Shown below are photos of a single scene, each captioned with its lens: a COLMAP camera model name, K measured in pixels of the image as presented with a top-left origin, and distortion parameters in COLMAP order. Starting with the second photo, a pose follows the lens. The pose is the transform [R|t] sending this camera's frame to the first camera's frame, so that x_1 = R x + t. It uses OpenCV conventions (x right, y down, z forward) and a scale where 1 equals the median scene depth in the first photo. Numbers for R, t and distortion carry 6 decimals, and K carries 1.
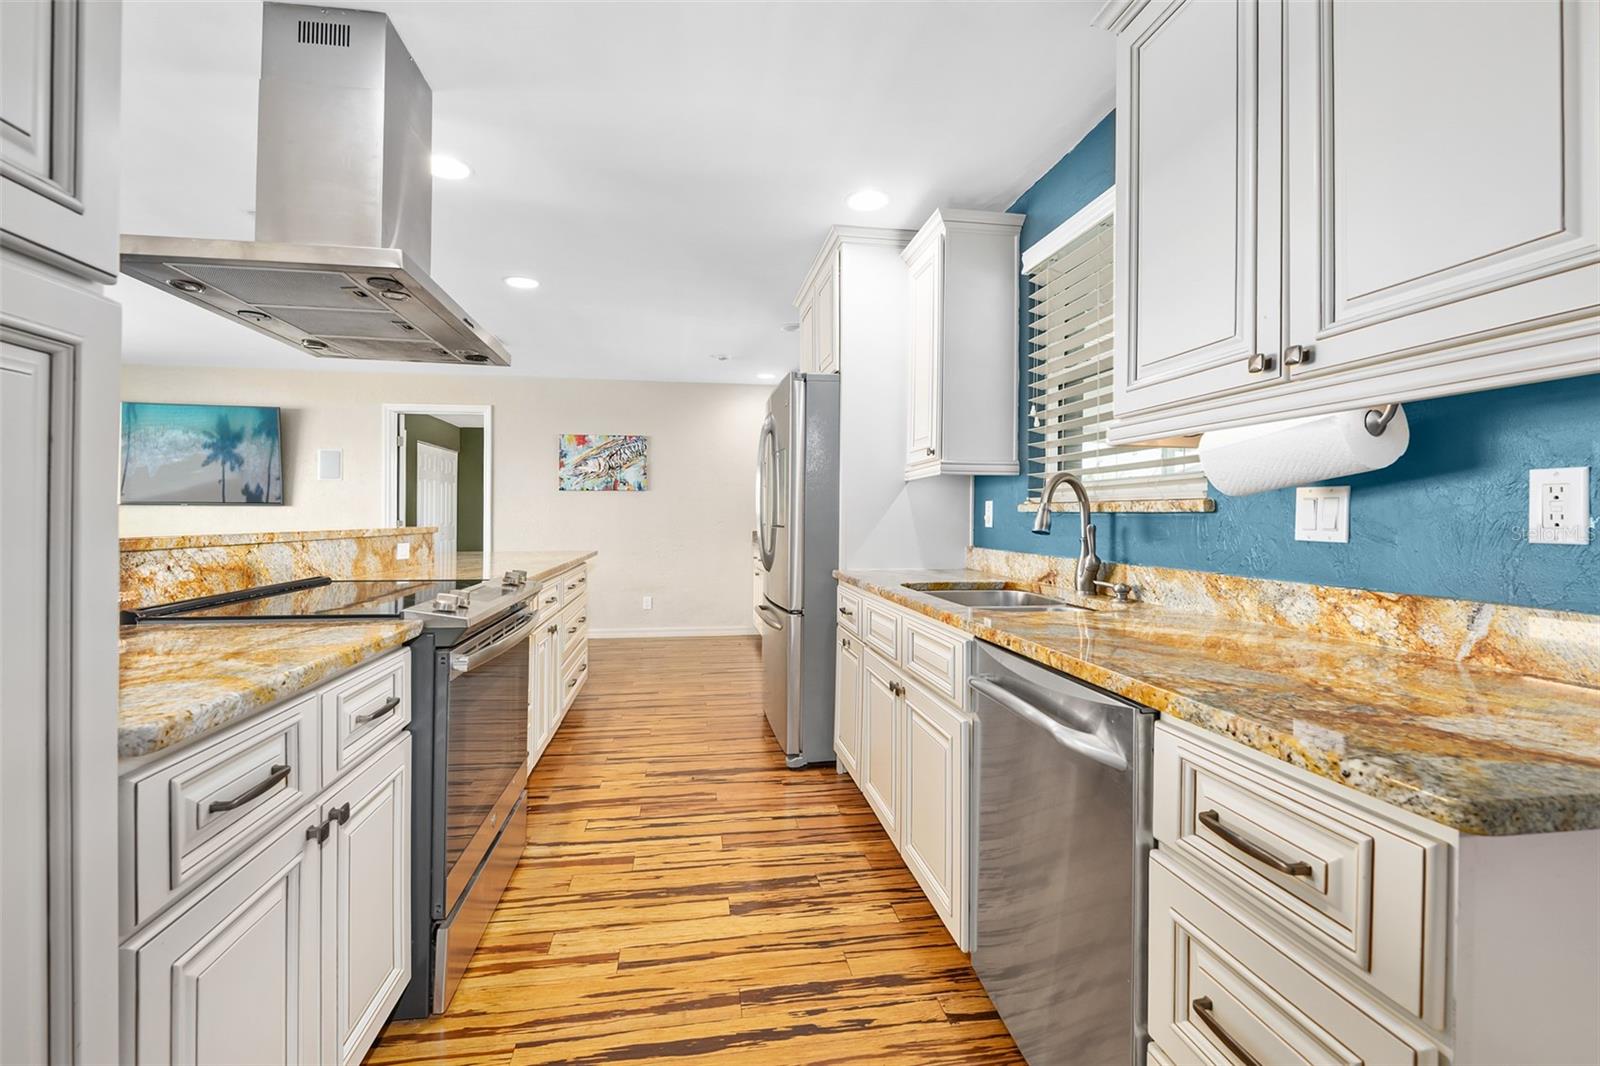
lens RADIAL K [[661.3, 0, 776.7], [0, 661.3, 513.8], [0, 0, 1]] dist [0.000128, 0.000100]
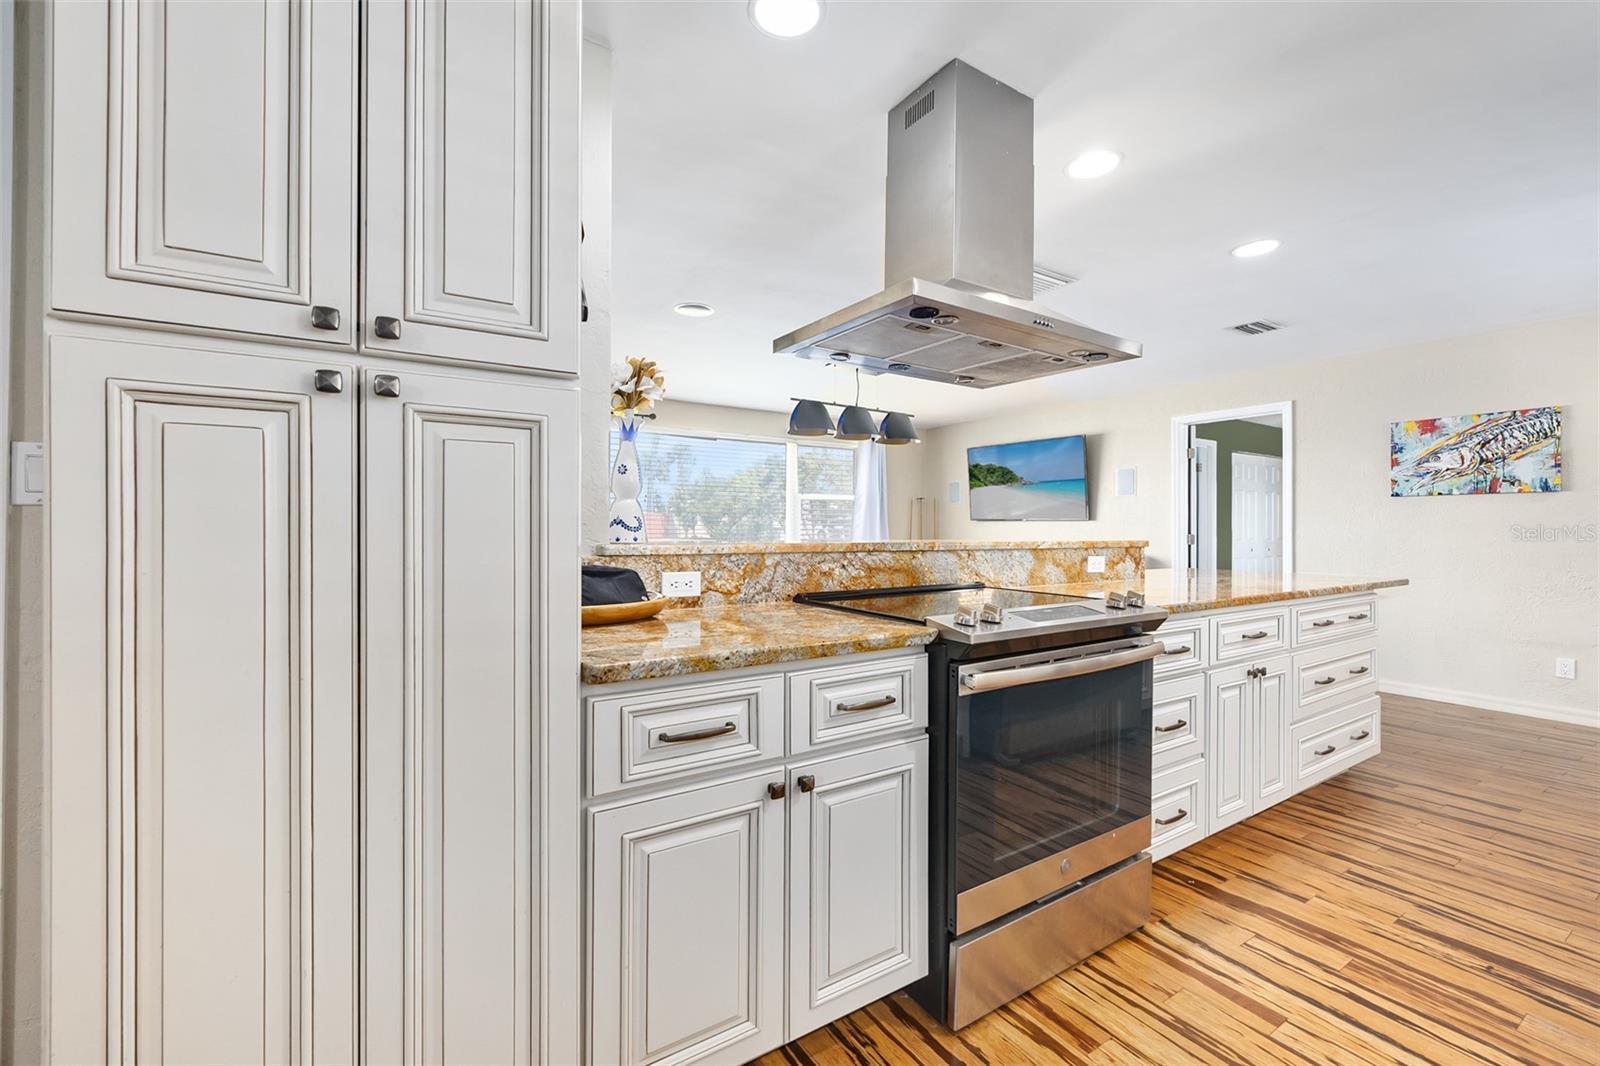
lens RADIAL K [[661.3, 0, 824.8], [0, 661.3, 519.9], [0, 0, 1]] dist [0.000128, 0.000100]
pose [[0.438434, -0.011281, -0.898693, 0.198970], [-0.000240, 0.999920, -0.012669, 0.002595], [0.898764, 0.005770, 0.438396, 0.252130]]
